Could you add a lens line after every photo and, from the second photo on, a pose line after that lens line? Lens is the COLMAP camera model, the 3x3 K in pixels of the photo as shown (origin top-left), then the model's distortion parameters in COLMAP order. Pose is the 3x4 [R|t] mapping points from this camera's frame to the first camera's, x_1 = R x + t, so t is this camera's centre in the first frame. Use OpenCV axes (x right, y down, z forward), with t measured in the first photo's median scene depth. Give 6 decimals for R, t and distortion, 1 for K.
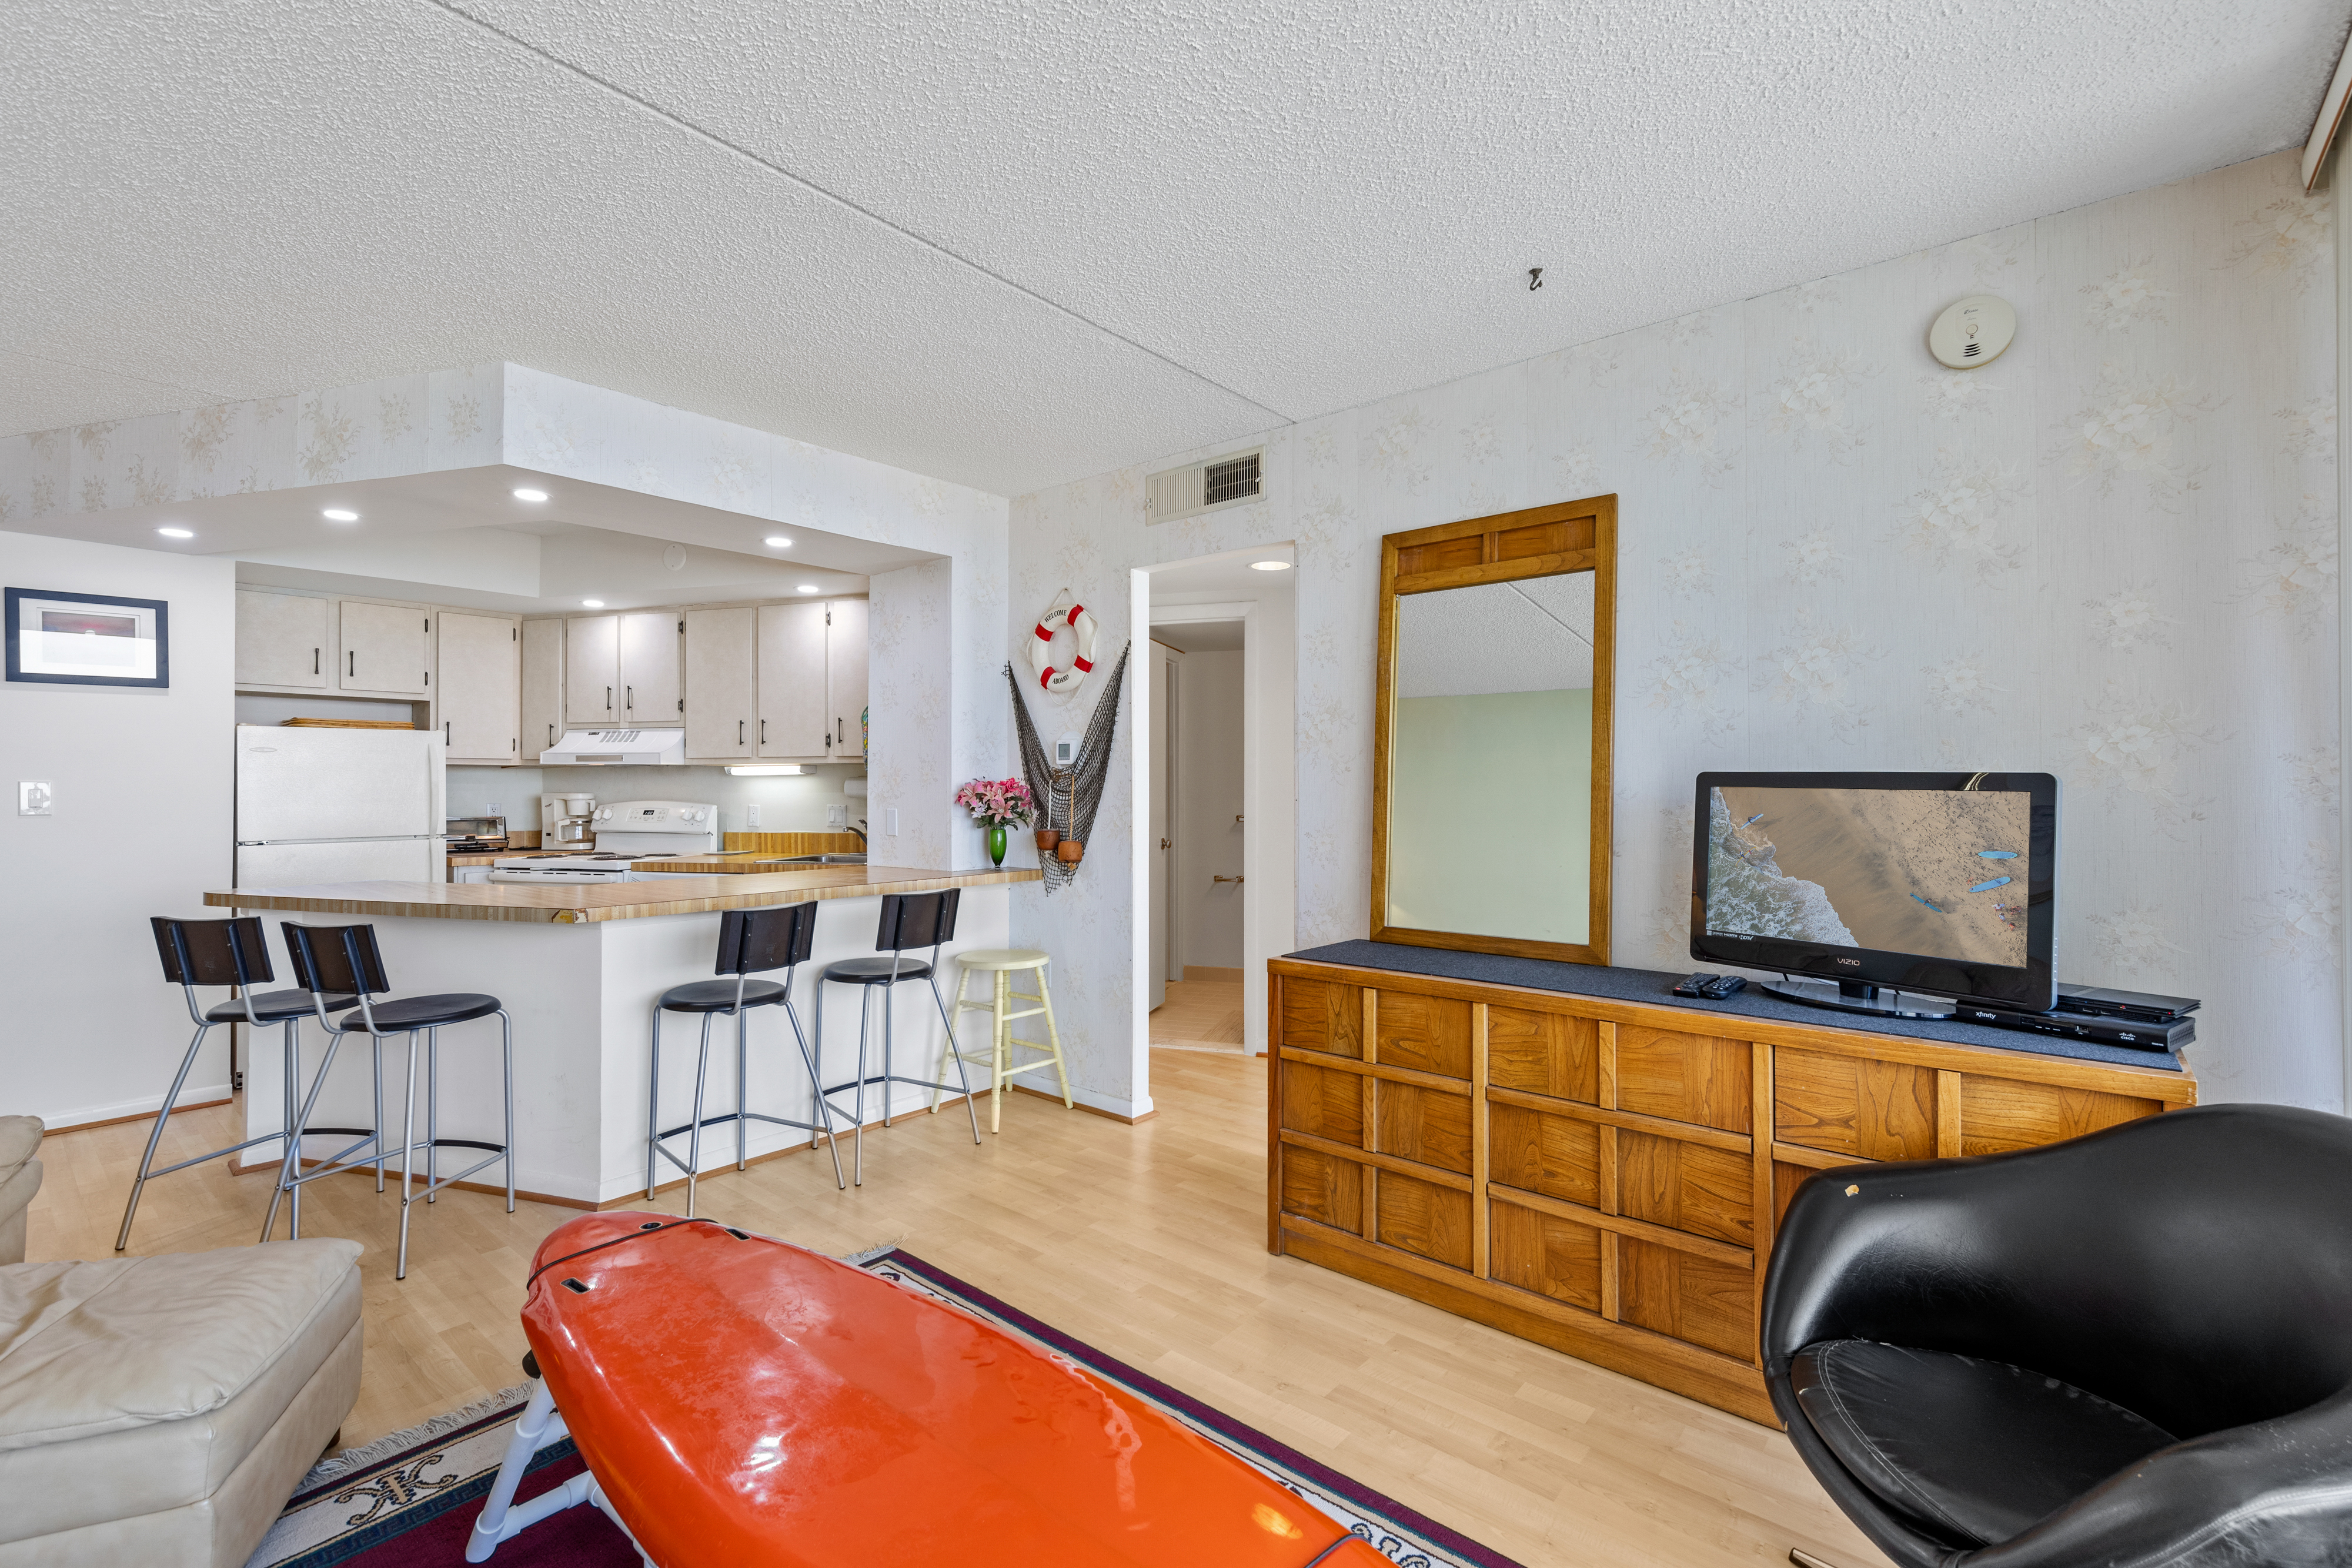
lens RADIAL K [[1024.8, 0, 1187.7], [0, 1024.8, 780.4], [0, 0, 1]] dist [0.004572, 0.000120]
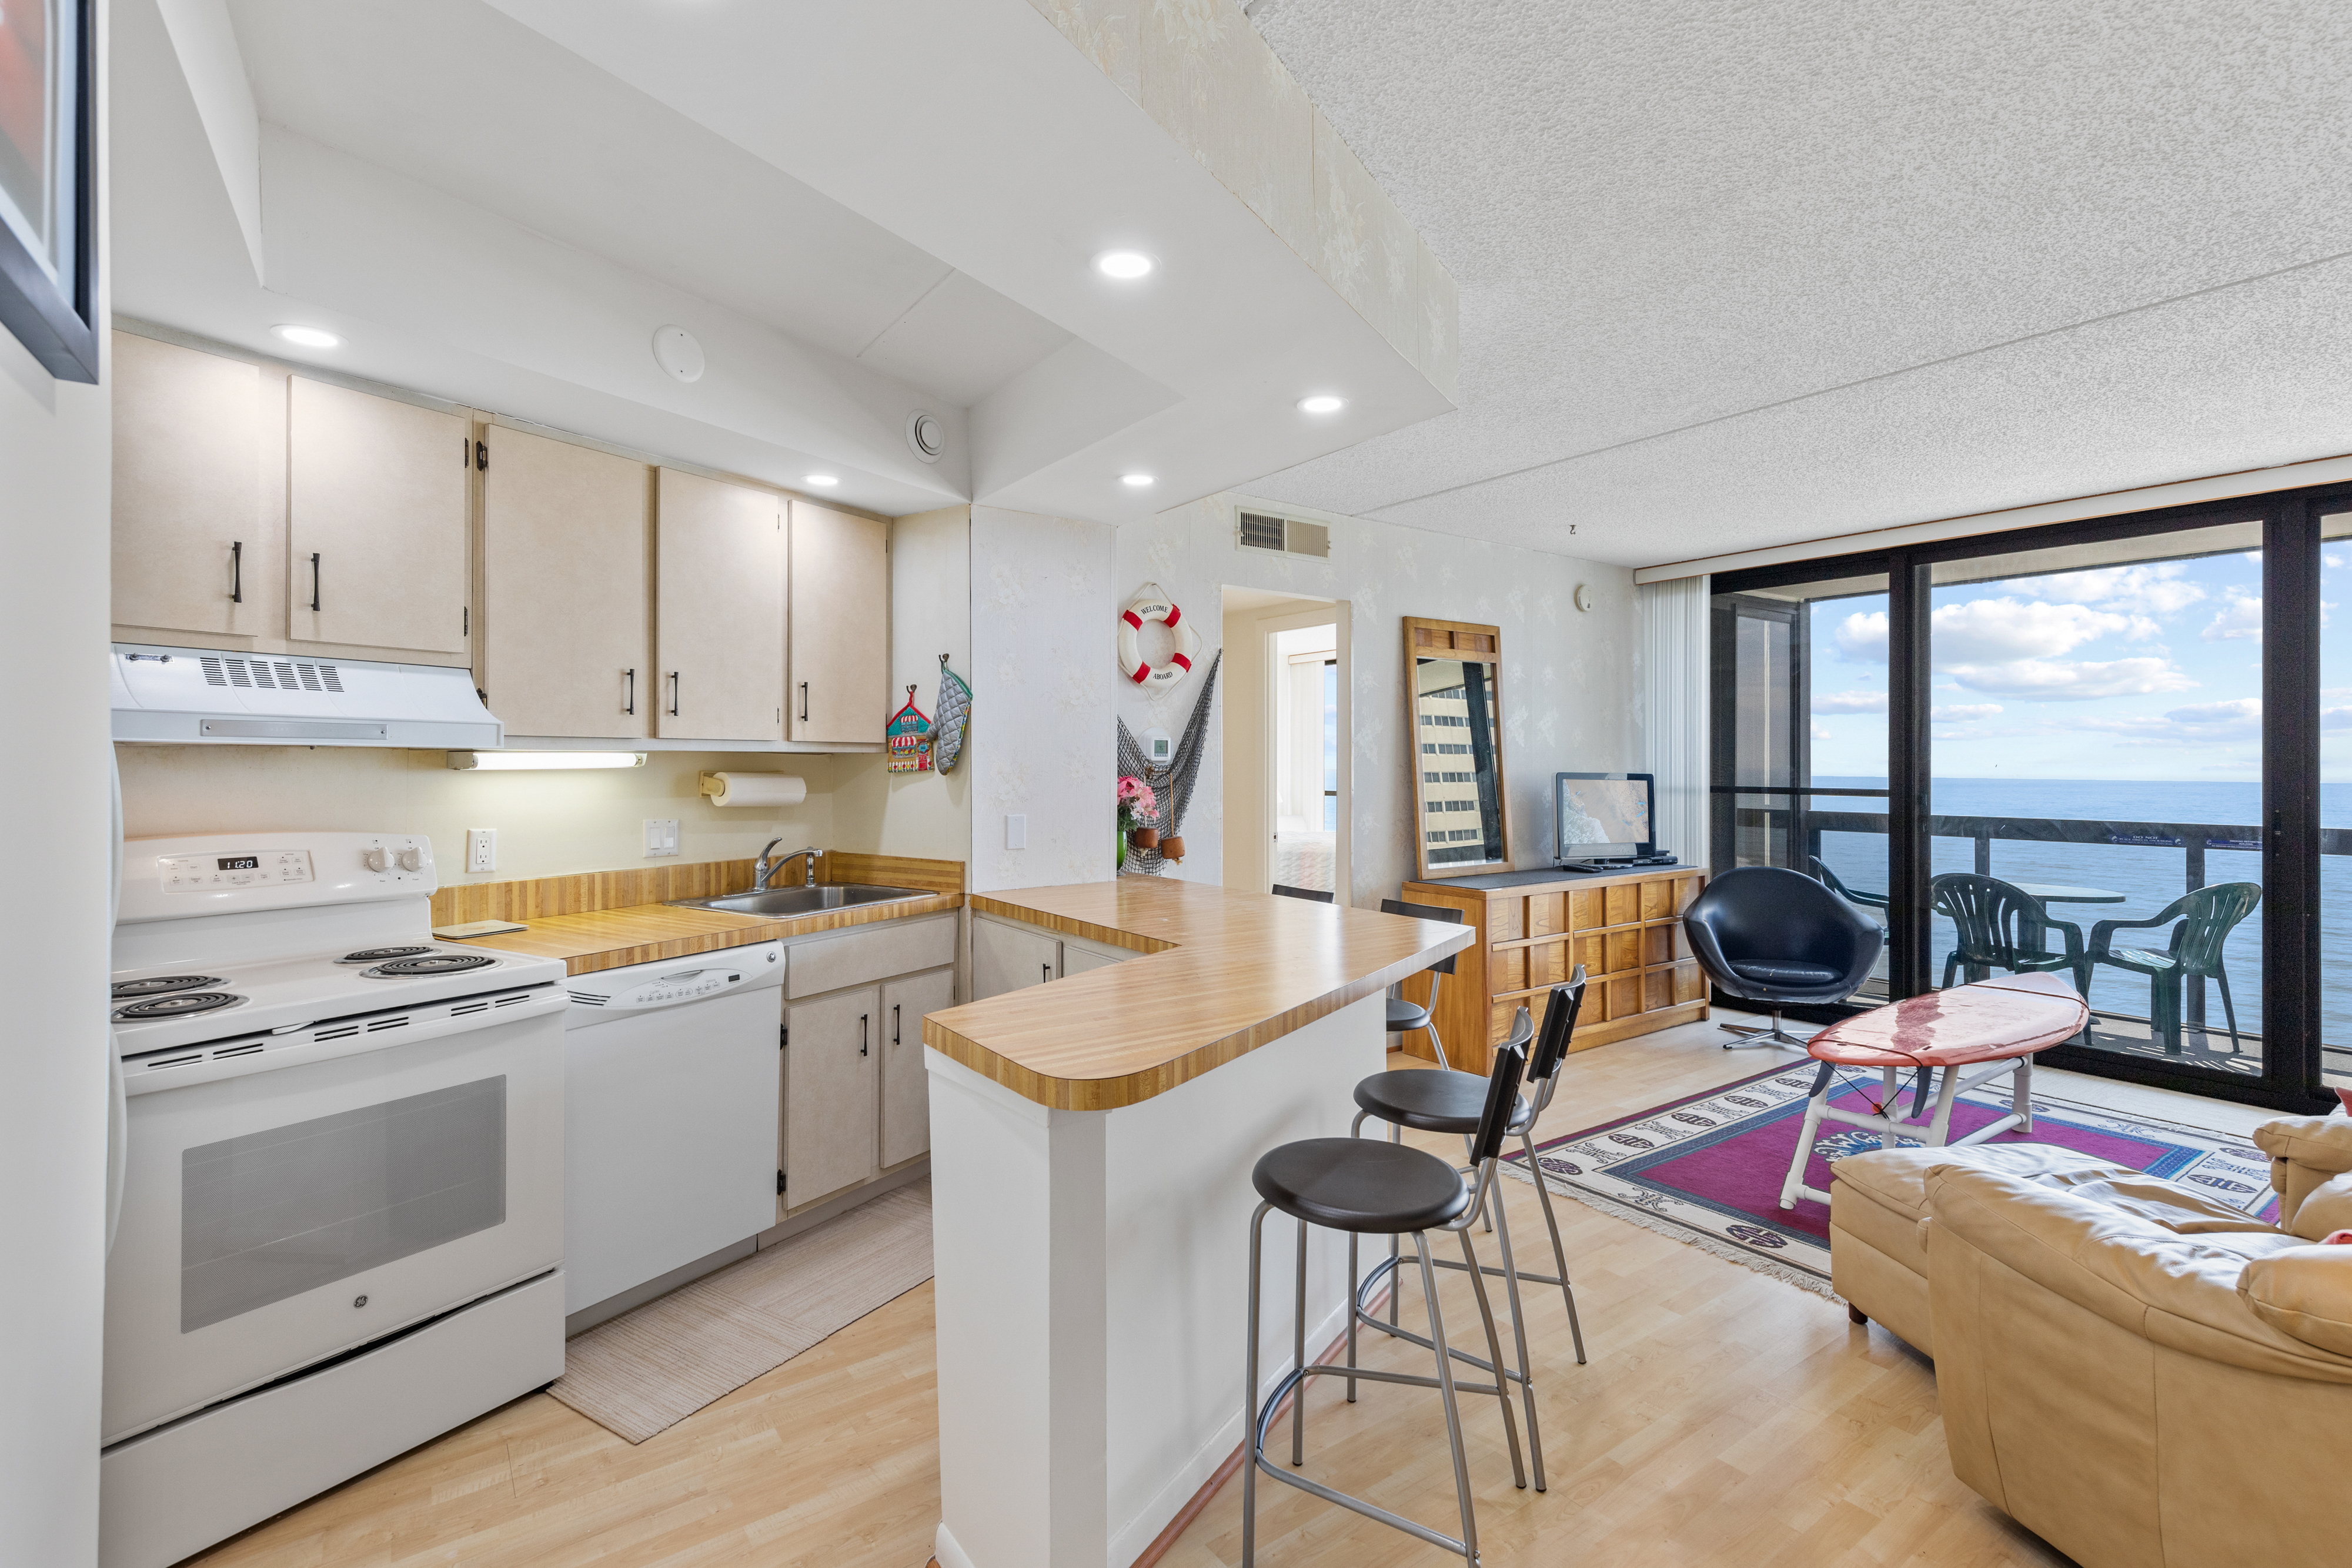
lens RADIAL K [[1081.7, 0, 1183.0], [0, 1081.7, 759.0], [0, 0, 1]] dist [0.011523, -0.001989]
pose [[0.246094, 0.004217, 0.969237, -1.158471], [-0.007283, 0.999970, -0.002502, -0.015326], [-0.969219, -0.006444, 0.246117, 0.731666]]
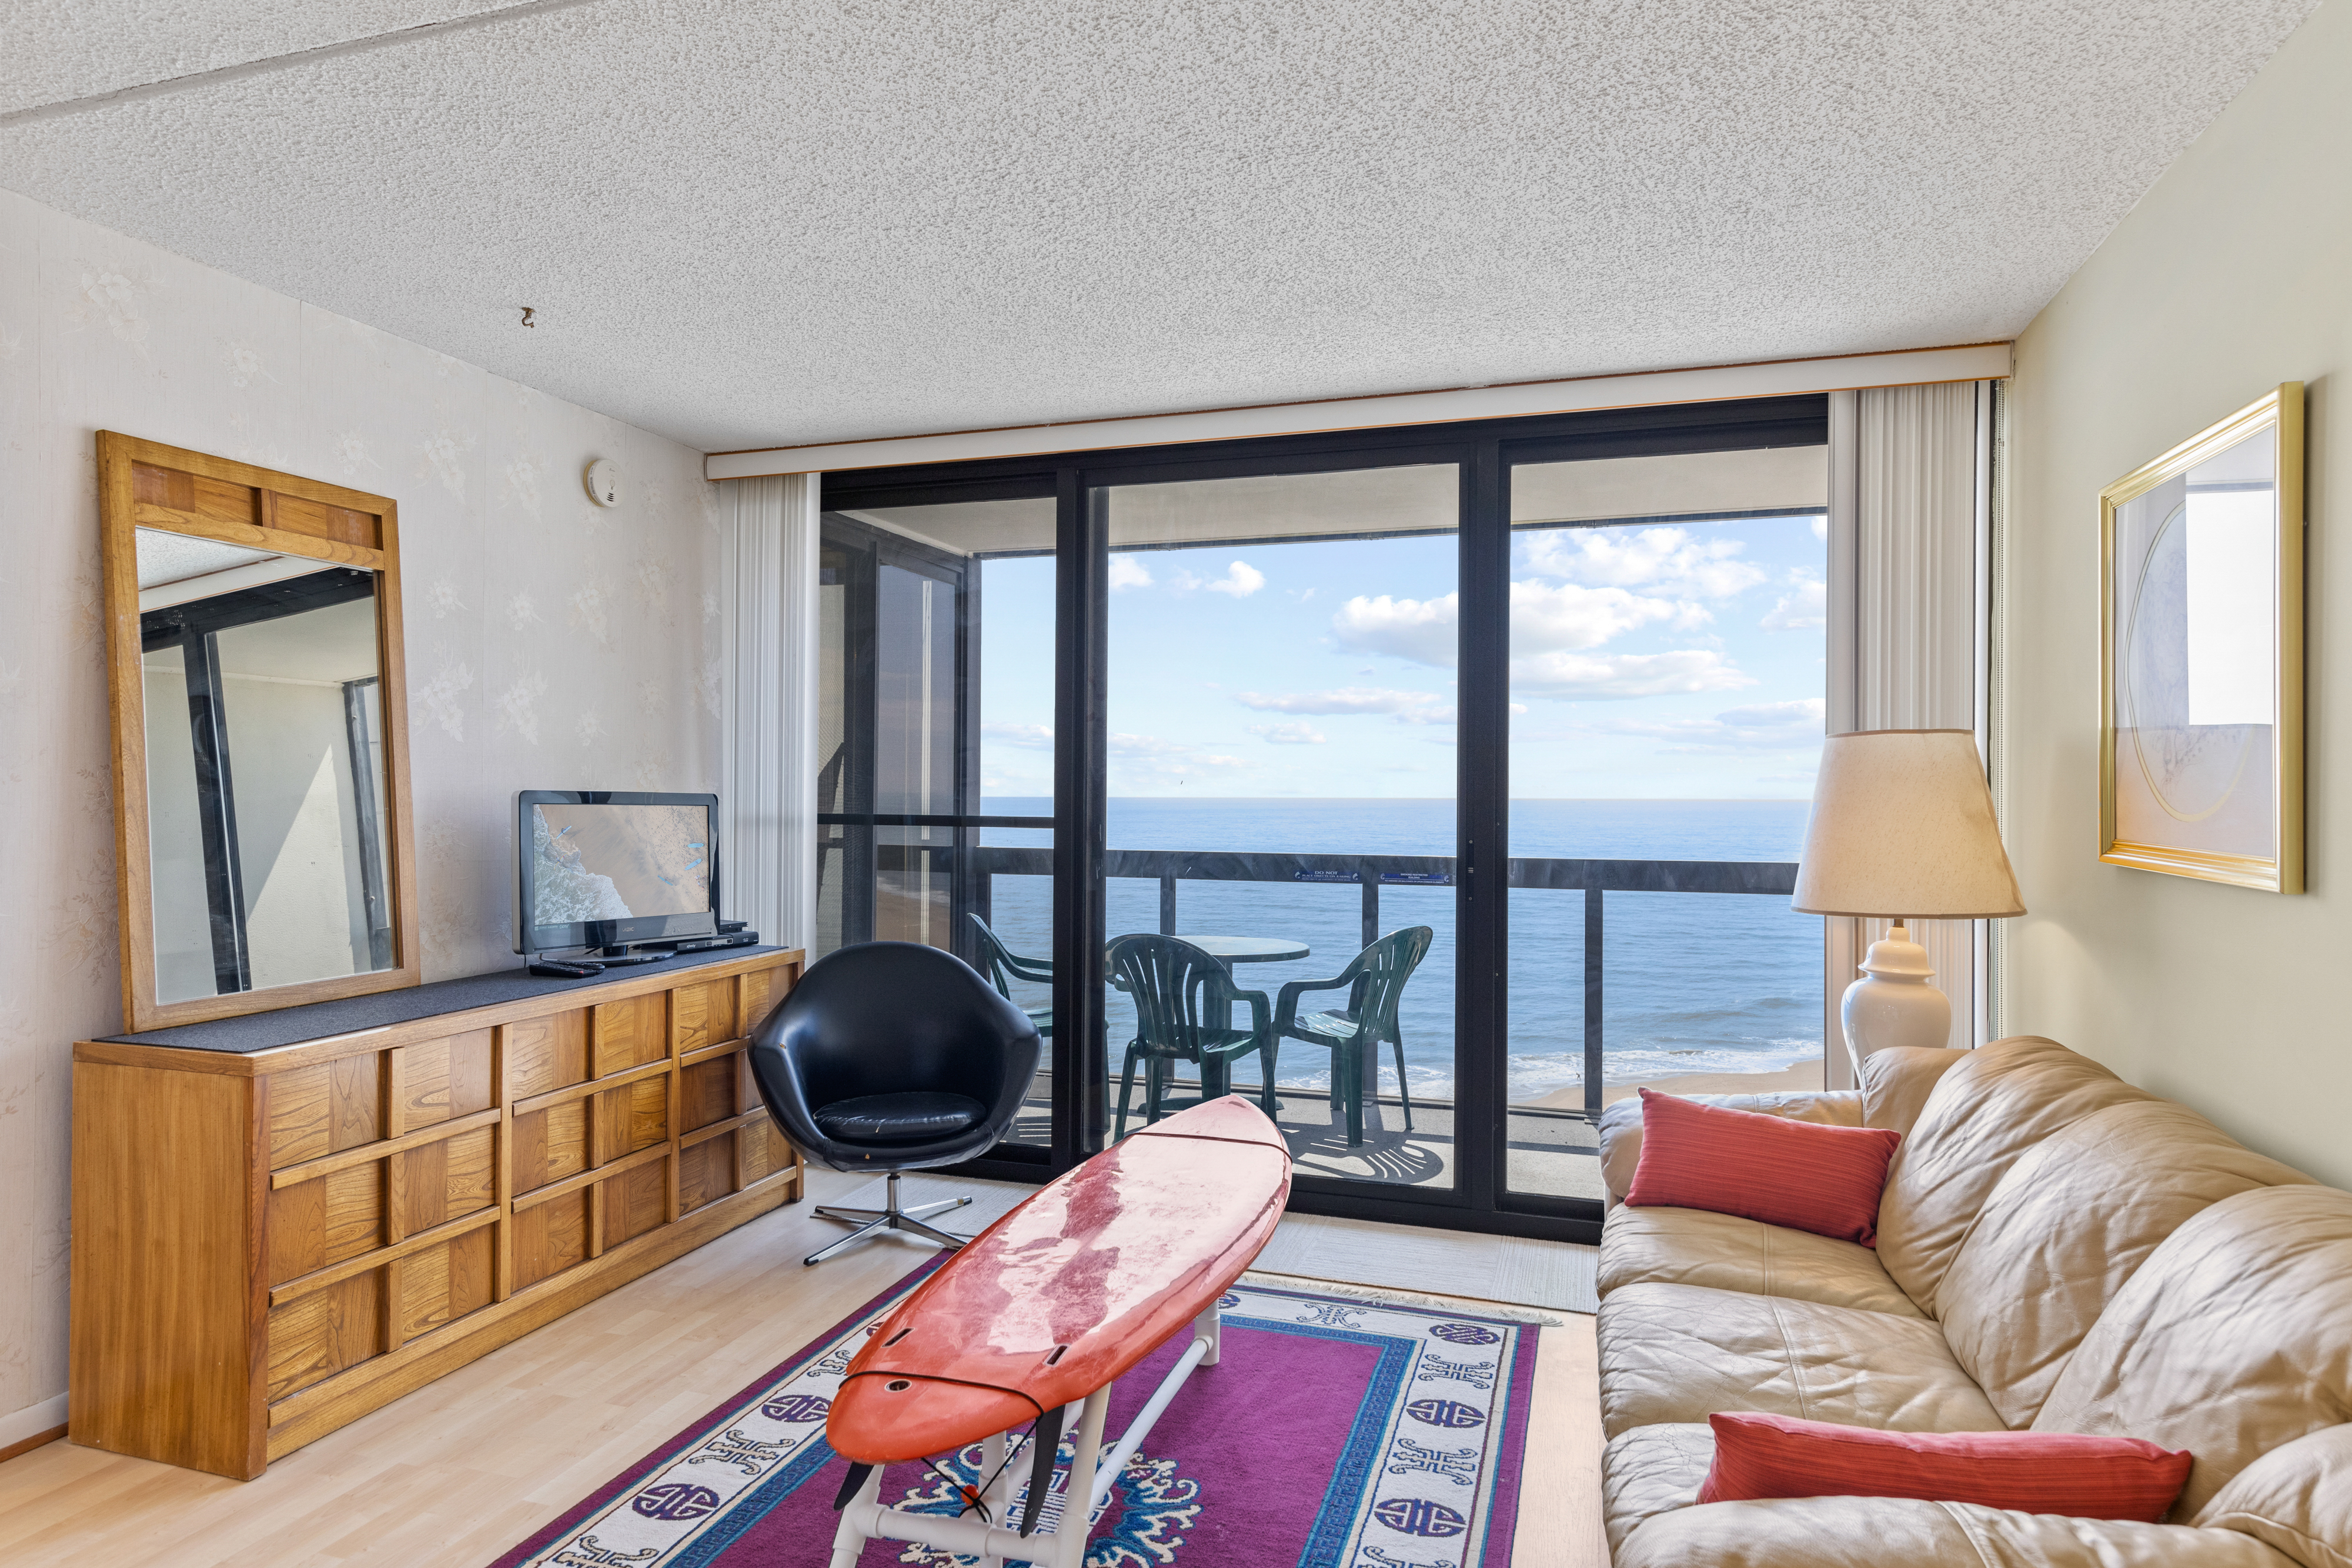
lens RADIAL K [[1315.3, 0, 1190.8], [0, 1315.3, 784.7], [0, 0, 1]] dist [0.003267, -0.000017]
pose [[-0.386339, 0.001600, 0.922355, -0.693805], [-0.011849, 0.999907, -0.006697, -0.008397], [-0.922281, -0.013516, -0.386284, 0.535030]]
